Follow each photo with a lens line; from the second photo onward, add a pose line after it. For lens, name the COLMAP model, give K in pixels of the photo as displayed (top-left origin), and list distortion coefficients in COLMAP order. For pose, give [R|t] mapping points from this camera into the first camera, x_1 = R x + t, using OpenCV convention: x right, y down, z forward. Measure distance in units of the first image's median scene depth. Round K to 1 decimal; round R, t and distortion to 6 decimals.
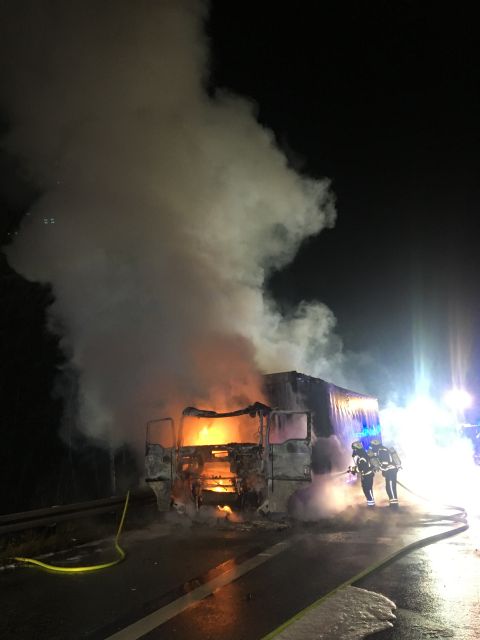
lens RADIAL K [[536.3, 0, 238.9], [0, 536.3, 317.3], [0, 0, 1]] dist [0.057031, -0.009412]
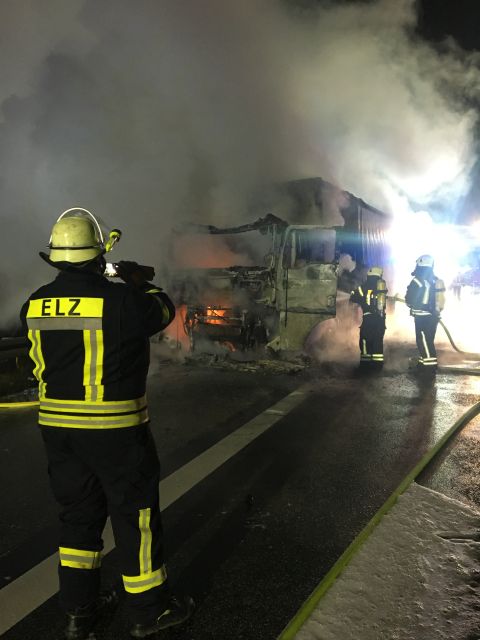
lens RADIAL K [[536.3, 0, 236.8], [0, 536.3, 319.5], [0, 0, 1]] dist [0.057031, -0.009412]
pose [[0.999579, 0.020886, -0.020150, 0.006337], [-0.013594, 0.950389, 0.310765, 0.068121], [0.025641, -0.310361, 0.950273, 0.247457]]
